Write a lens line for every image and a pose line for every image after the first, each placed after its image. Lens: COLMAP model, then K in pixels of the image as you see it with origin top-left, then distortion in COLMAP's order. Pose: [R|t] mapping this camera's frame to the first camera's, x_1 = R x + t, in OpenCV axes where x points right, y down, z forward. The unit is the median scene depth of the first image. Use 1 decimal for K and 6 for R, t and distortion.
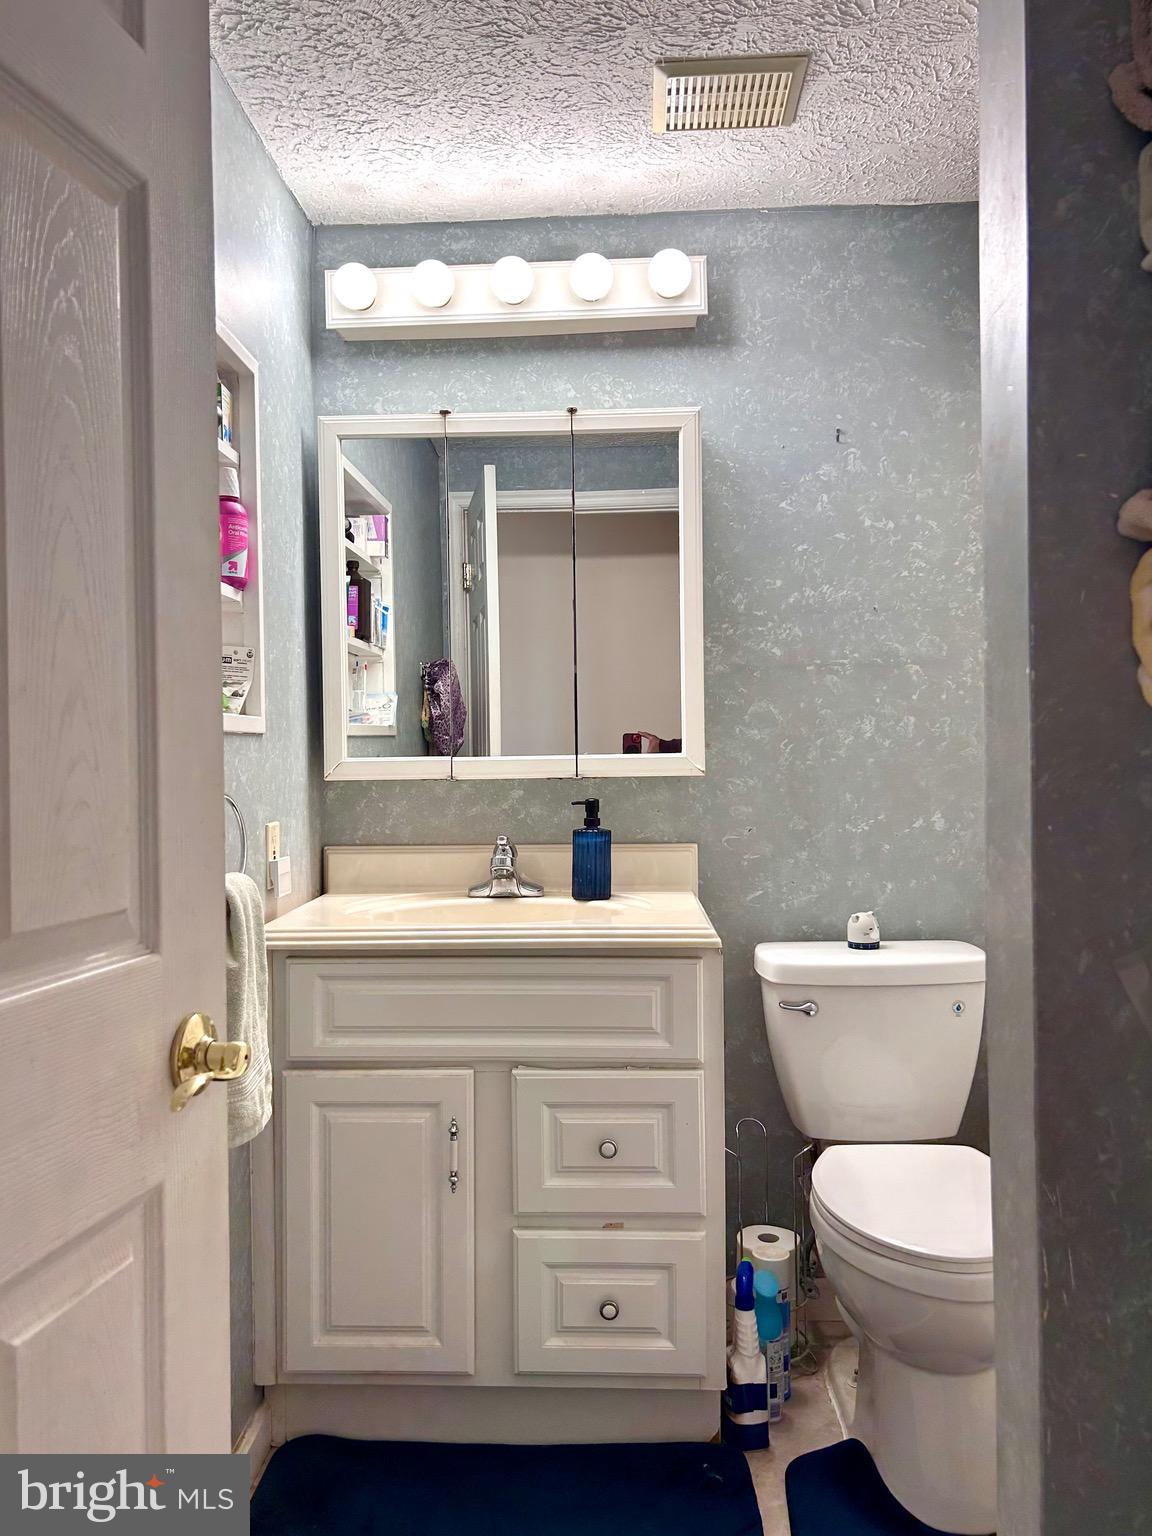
lens RADIAL K [[1161.3, 0, 576.0], [0, 1161.3, 768.0], [0, 0, 1]] dist [0.054275, -0.050552]
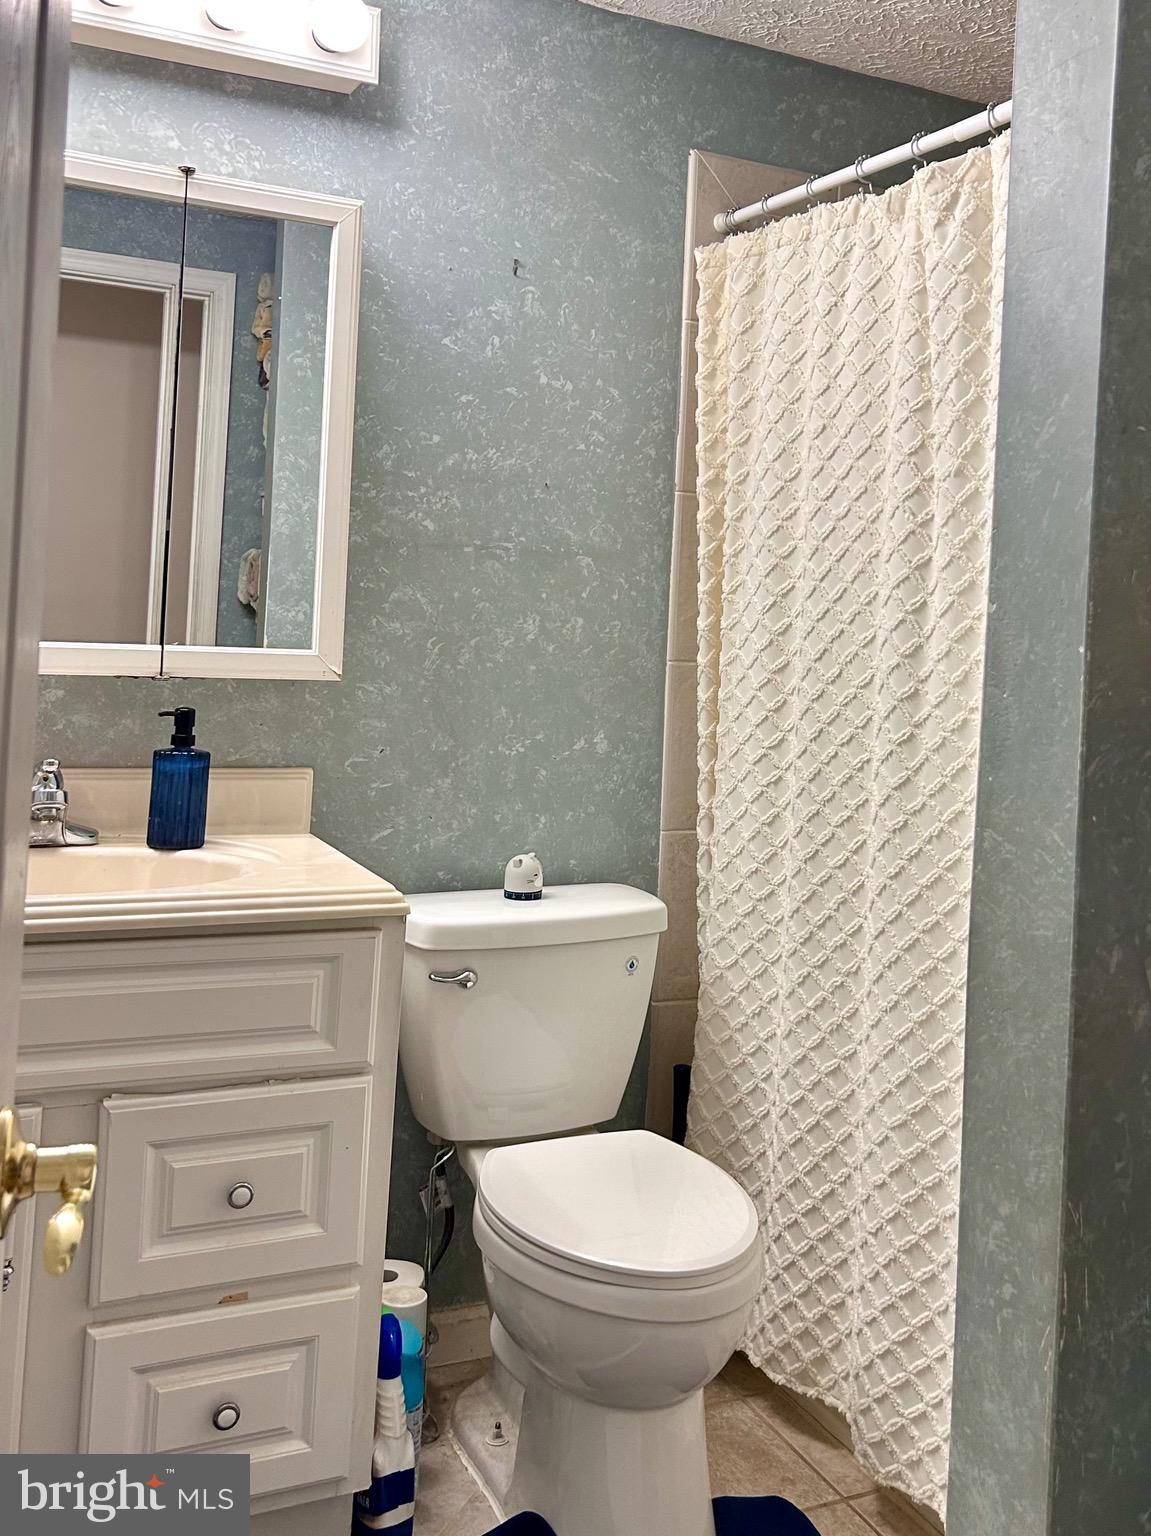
lens RADIAL K [[1494.0, 0, 577.4], [0, 1494.0, 613.0], [0, 0, 1]] dist [0.052319, -0.037386]
pose [[0.872468, 0.050314, 0.486074, -0.234283], [-0.050014, 0.998656, -0.013600, -0.032558], [-0.486105, -0.012445, 0.873812, 0.064993]]
